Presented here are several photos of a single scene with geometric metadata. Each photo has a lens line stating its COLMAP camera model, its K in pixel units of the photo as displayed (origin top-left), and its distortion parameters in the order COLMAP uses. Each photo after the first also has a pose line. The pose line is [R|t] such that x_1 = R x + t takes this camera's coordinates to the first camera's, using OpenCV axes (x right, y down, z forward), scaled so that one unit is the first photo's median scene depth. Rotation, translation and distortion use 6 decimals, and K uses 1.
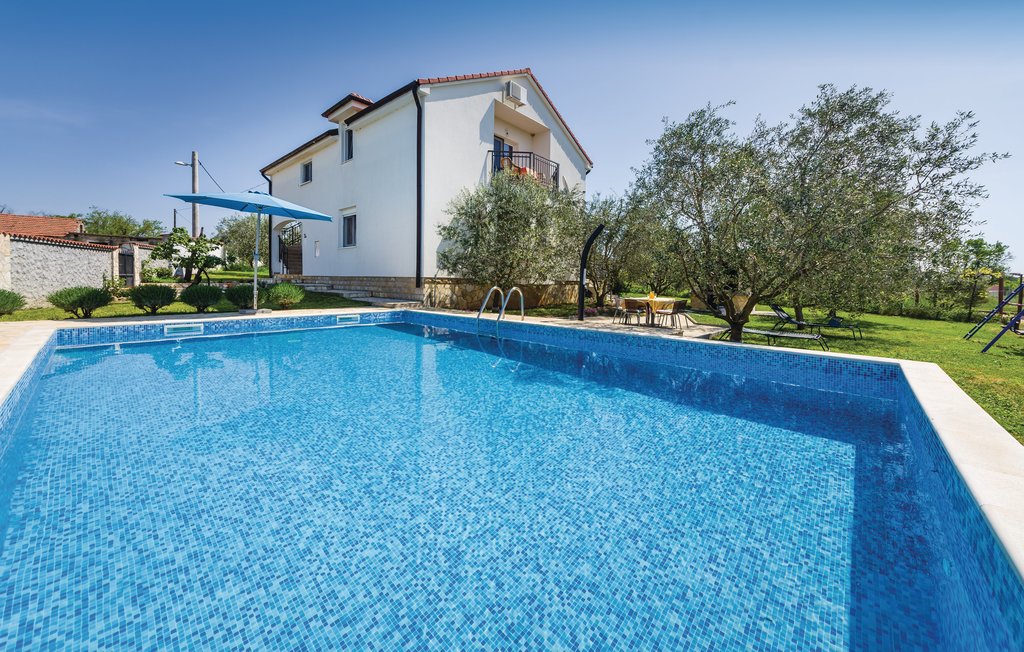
lens RADIAL K [[362.9, 0, 510.0], [0, 362.9, 296.7], [0, 0, 1]] dist [-0.001973, -0.000141]
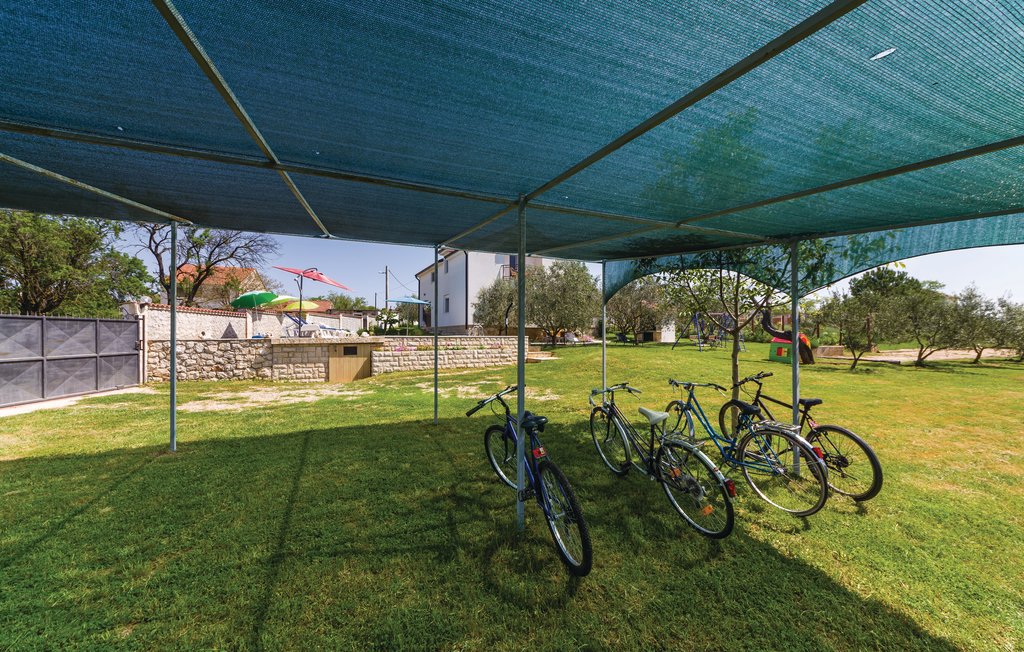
lens RADIAL K [[364.2, 0, 512.0], [0, 364.2, 326.0], [0, 0, 1]] dist [-0.000829, -0.000067]
pose [[0.933400, -0.024251, -0.358018, 0.748513], [-0.003903, 0.996969, -0.077708, 0.117025], [0.358817, 0.073930, 0.930476, -0.941511]]
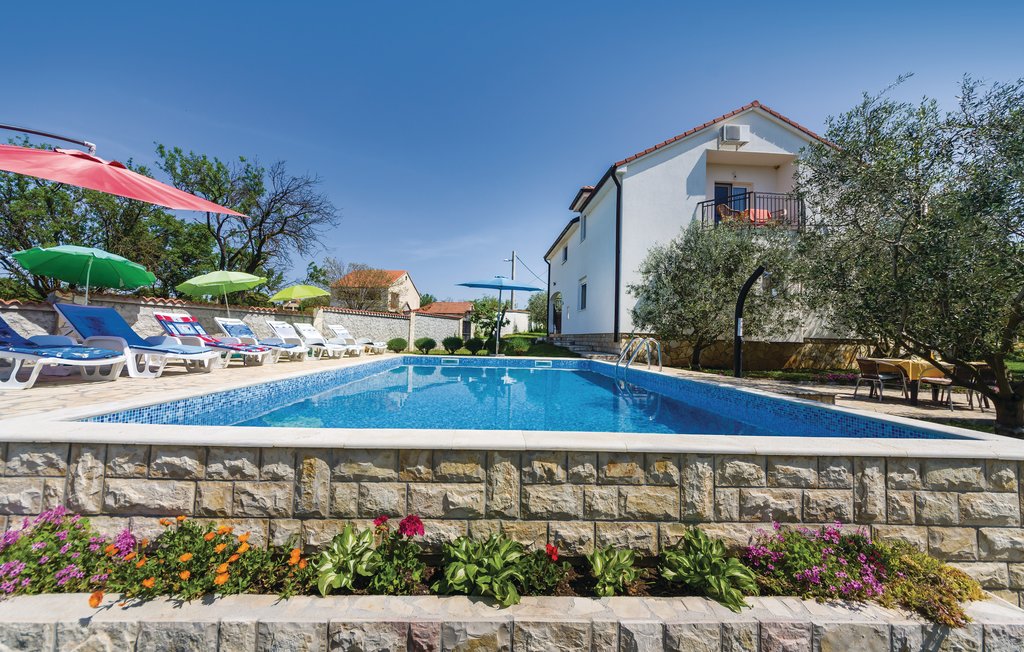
lens RADIAL K [[364.2, 0, 512.0], [0, 364.2, 326.0], [0, 0, 1]] dist [-0.000829, -0.000067]
pose [[0.701629, -0.023473, -0.712156, 0.272272], [-0.043844, 0.996141, -0.076029, 0.020442], [0.711192, 0.084568, 0.697892, -0.007044]]
